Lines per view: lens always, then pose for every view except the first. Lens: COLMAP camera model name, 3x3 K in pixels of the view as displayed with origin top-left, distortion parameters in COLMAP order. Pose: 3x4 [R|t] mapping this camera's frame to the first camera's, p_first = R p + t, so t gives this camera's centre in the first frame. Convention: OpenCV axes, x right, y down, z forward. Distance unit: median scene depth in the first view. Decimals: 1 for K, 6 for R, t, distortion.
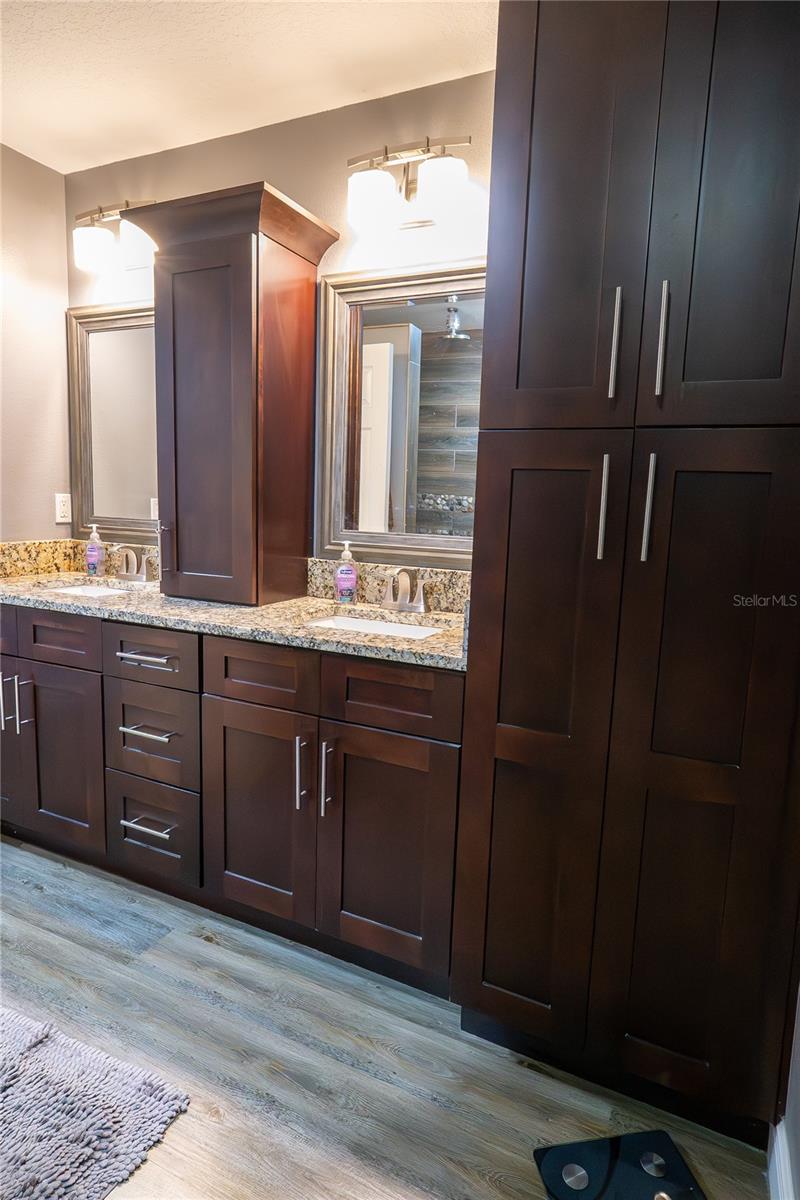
lens RADIAL K [[676.1, 0, 396.4], [0, 676.1, 593.9], [0, 0, 1]] dist [-0.019767, 0.027070]
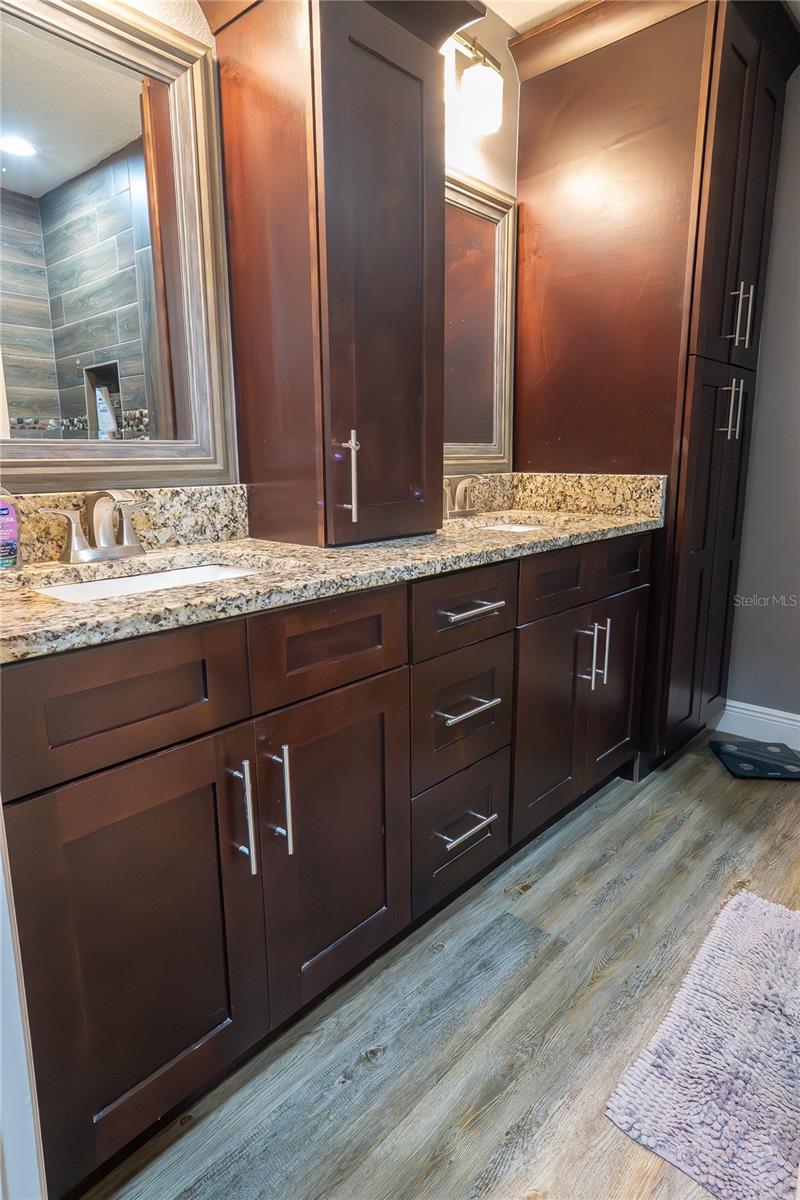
lens RADIAL K [[681.6, 0, 396.0], [0, 681.6, 597.1], [0, 0, 1]] dist [-0.018758, 0.024884]
pose [[0.289040, -0.228686, 0.929601, -1.042650], [0.150052, 0.969868, 0.191936, -0.075544], [-0.945484, 0.084012, 0.314646, 0.792477]]
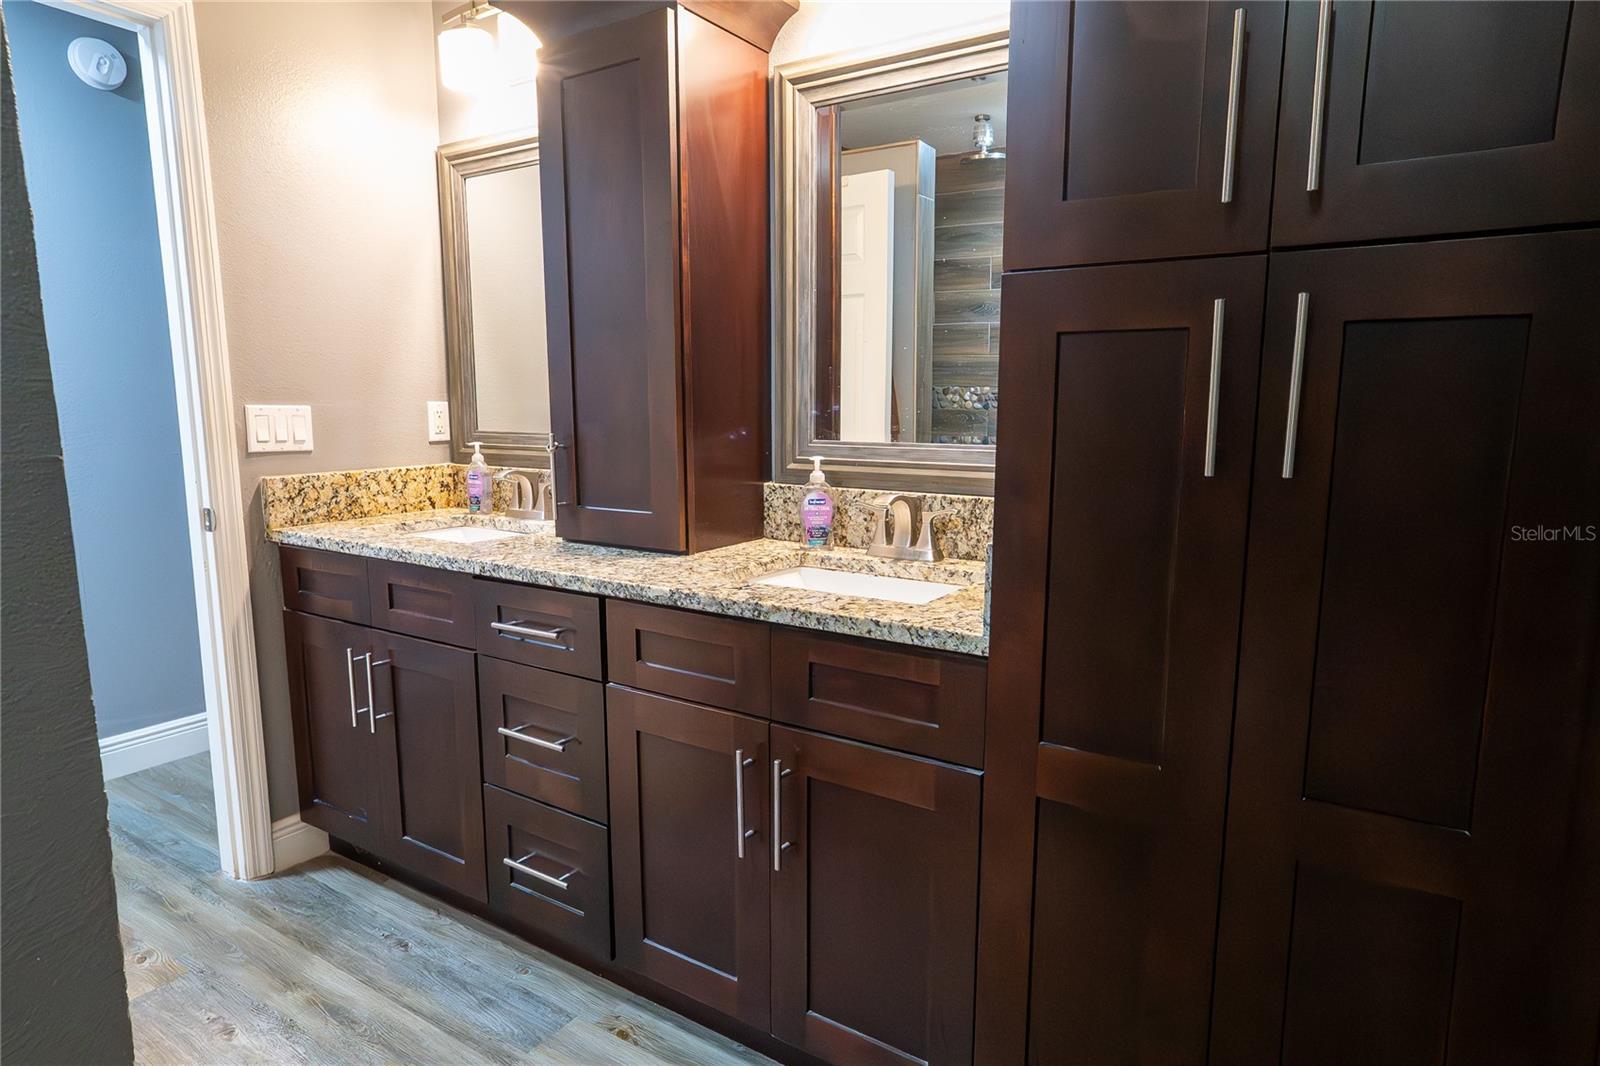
lens RADIAL K [[908.8, 0, 800.4], [0, 908.8, 536.6], [0, 0, 1]] dist [-0.018758, 0.024884]
pose [[0.991194, -0.013317, -0.131744, 0.030059], [0.014614, 0.999854, 0.008884, -0.006430], [0.131606, -0.010731, 0.991244, 0.098201]]
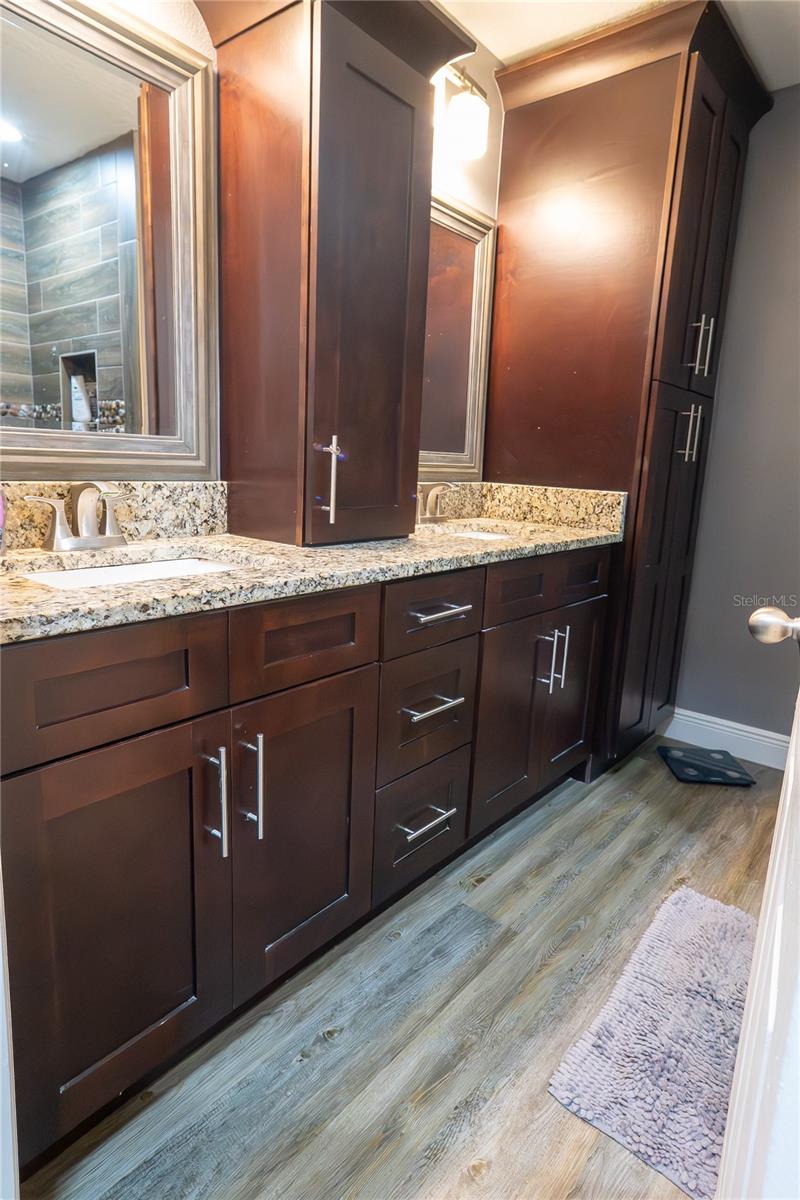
lens RADIAL K [[676.1, 0, 396.4], [0, 676.1, 593.9], [0, 0, 1]] dist [-0.019767, 0.027070]
pose [[0.246711, -0.211285, 0.945776, -1.069999], [0.099736, 0.976297, 0.192086, -0.080961], [-0.963943, 0.046938, 0.261936, 0.794343]]
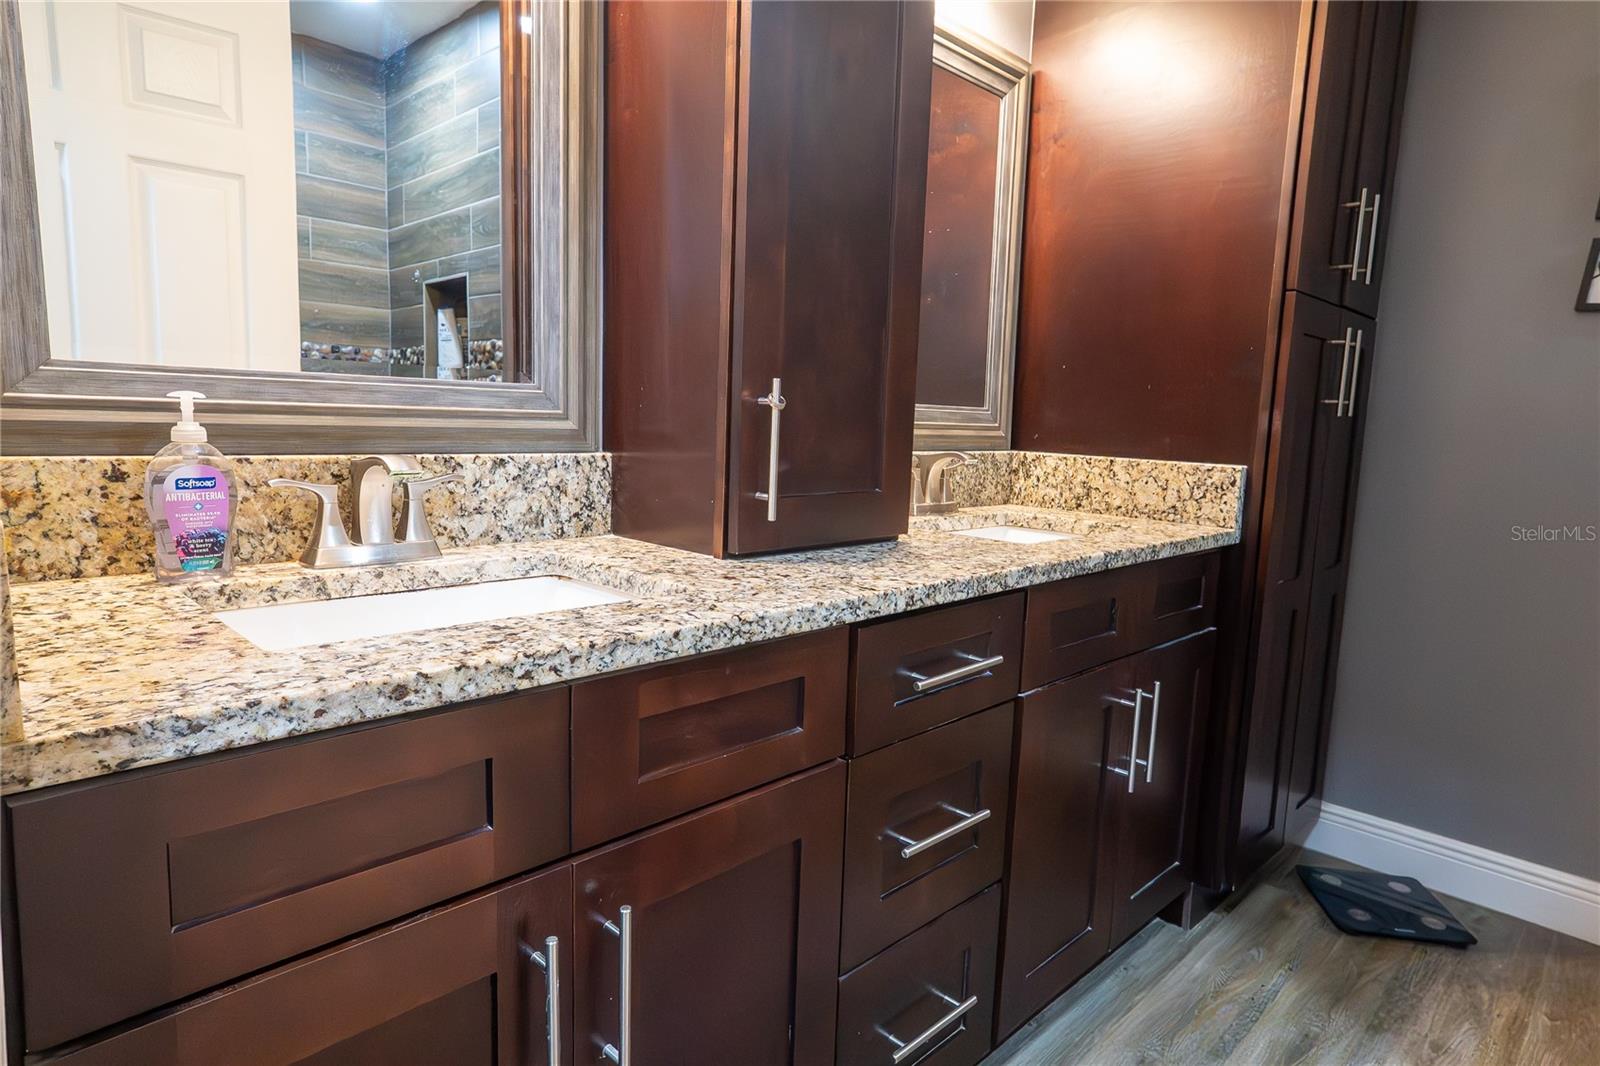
lens RADIAL K [[901.5, 0, 800.0], [0, 901.5, 533.0], [0, 0, 1]] dist [-0.019767, 0.027070]
pose [[0.335009, -0.142824, 0.931327, -0.927375], [0.106919, 0.987822, 0.113028, -0.079169], [-0.936129, 0.061711, 0.346200, 0.826341]]
